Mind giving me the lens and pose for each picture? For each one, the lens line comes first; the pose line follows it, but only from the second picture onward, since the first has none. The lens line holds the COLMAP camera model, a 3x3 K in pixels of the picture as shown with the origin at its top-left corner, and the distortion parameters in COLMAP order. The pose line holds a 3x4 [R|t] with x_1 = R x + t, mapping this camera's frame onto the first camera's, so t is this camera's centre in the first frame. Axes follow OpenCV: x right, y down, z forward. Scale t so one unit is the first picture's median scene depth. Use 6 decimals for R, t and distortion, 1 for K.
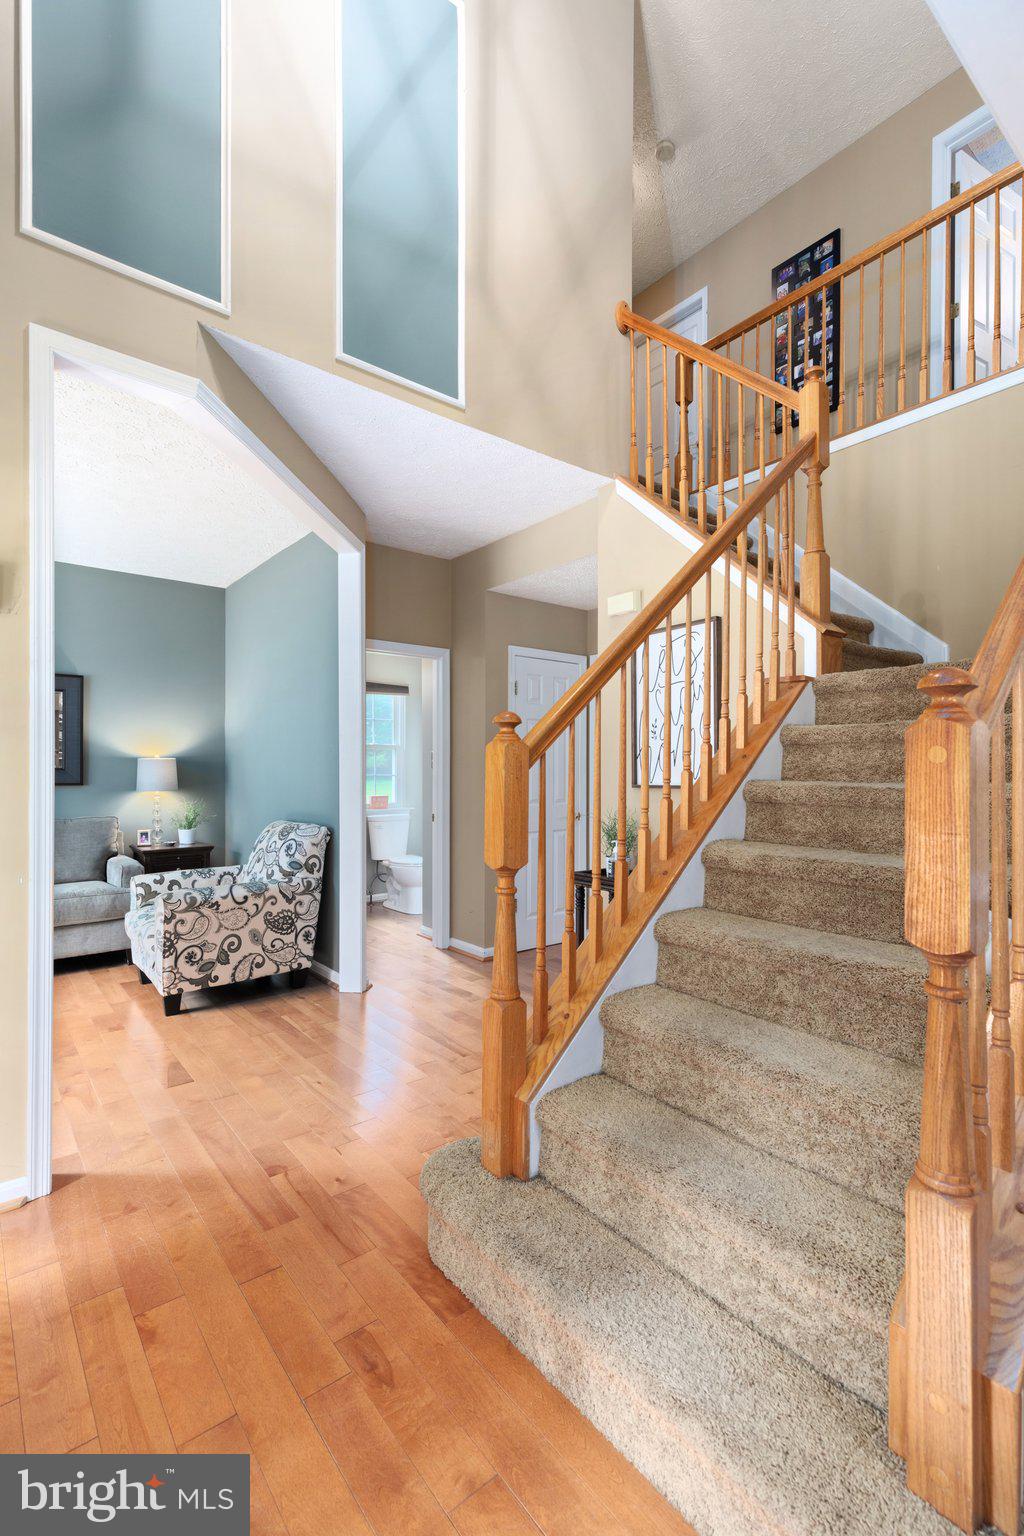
lens RADIAL K [[718.8, 0, 512.0], [0, 718.8, 768.0], [0, 0, 1]] dist [0.007681, -0.001006]
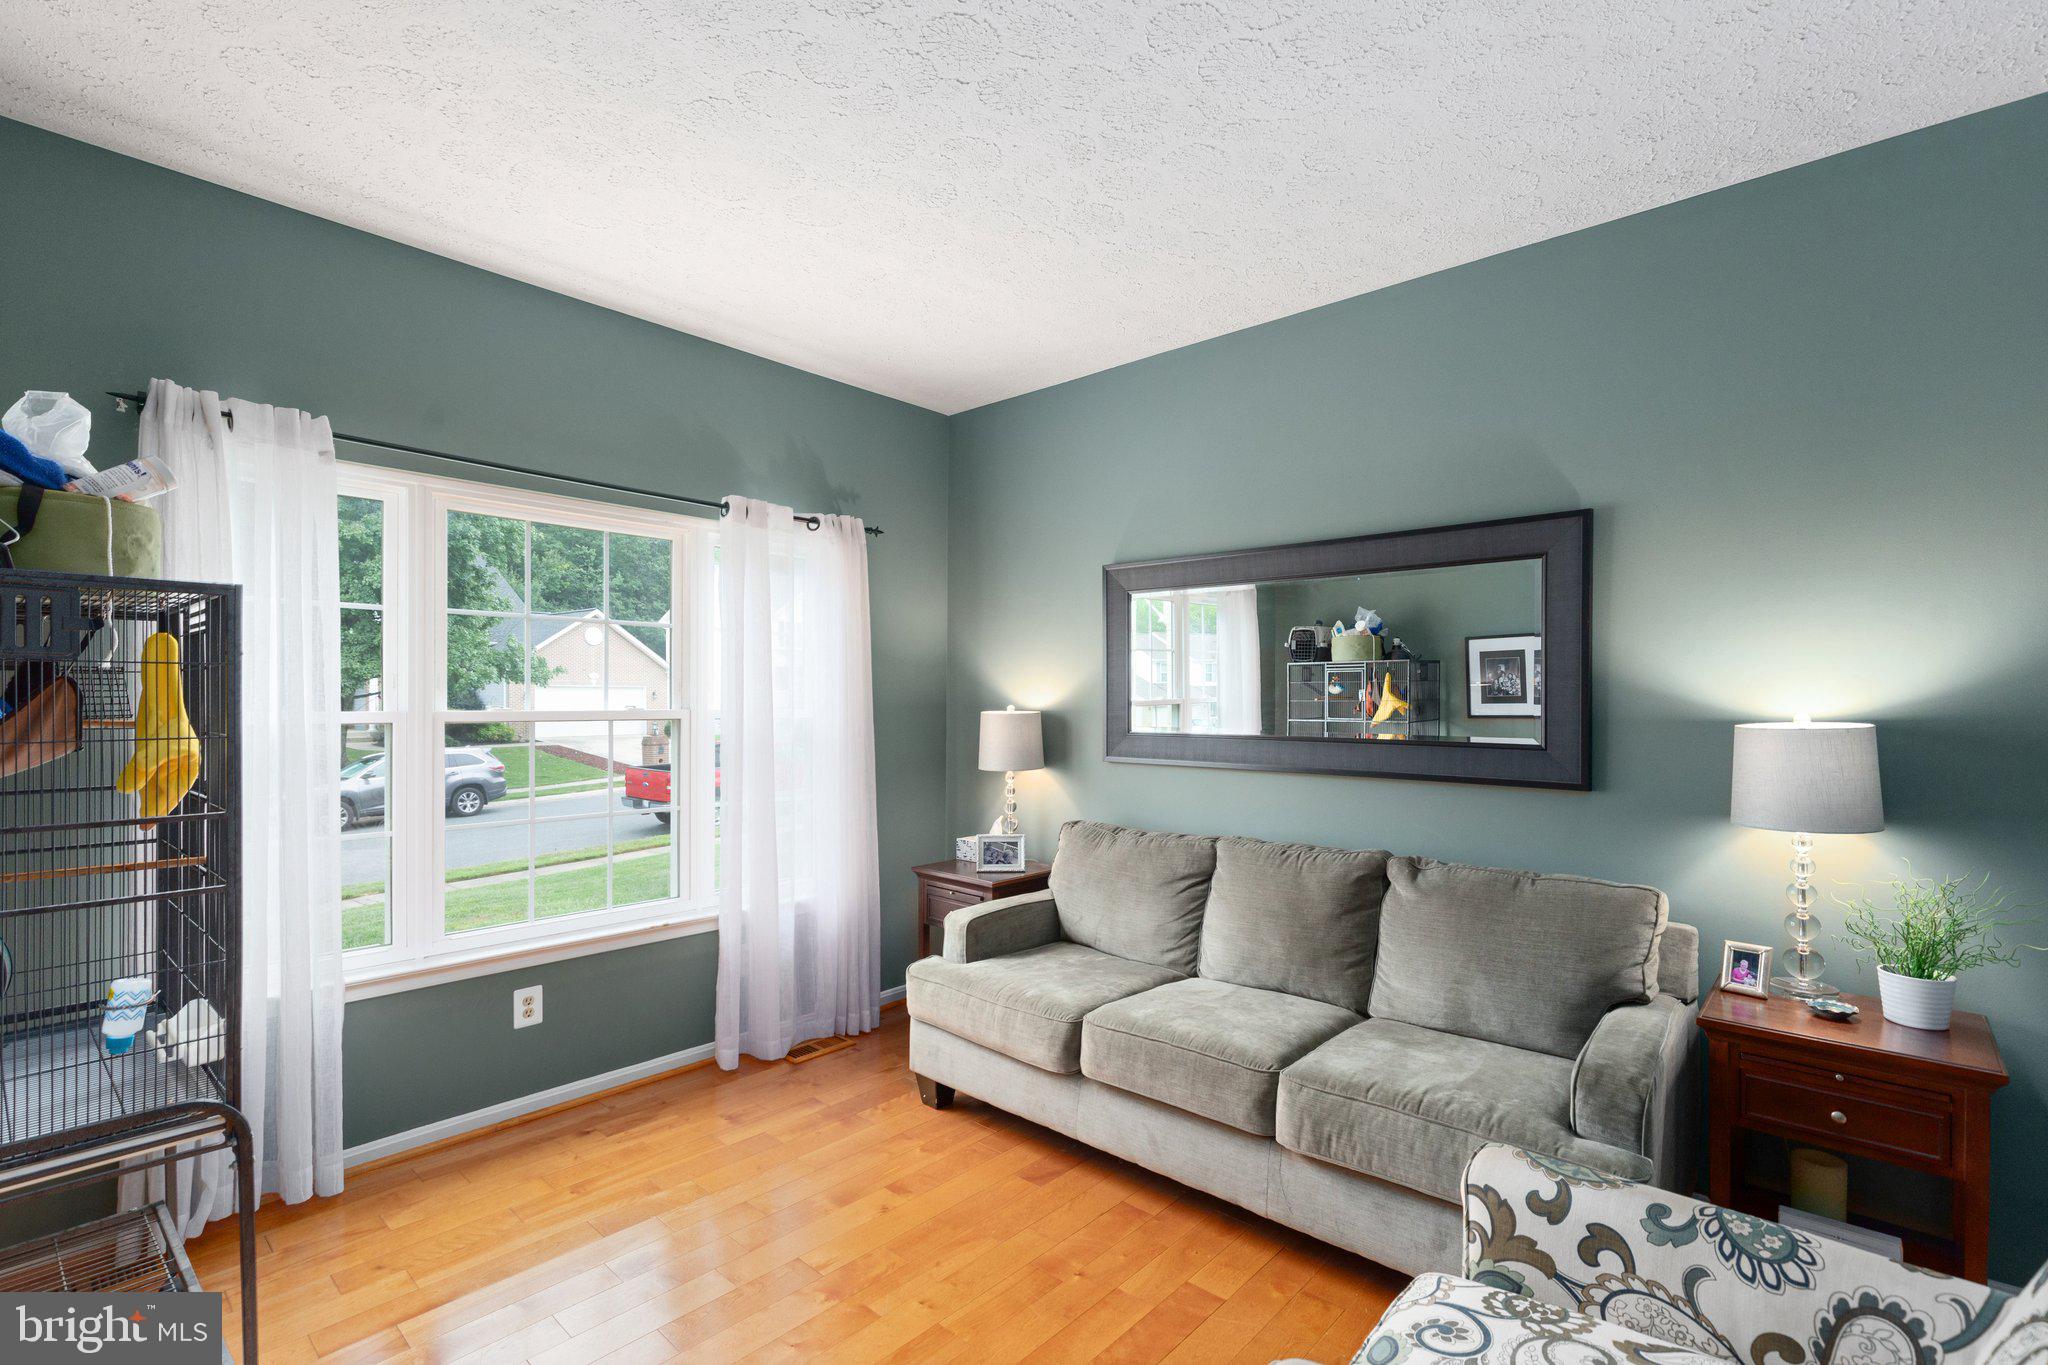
lens RADIAL K [[938.4, 0, 1016.2], [0, 938.4, 711.0], [0, 0, 1]] dist [0.008829, -0.000621]
pose [[0.165173, 0.000026, -0.986265, -0.147541], [0.004895, 0.999988, 0.000846, -0.022104], [0.986253, -0.004967, 0.165170, 0.616481]]
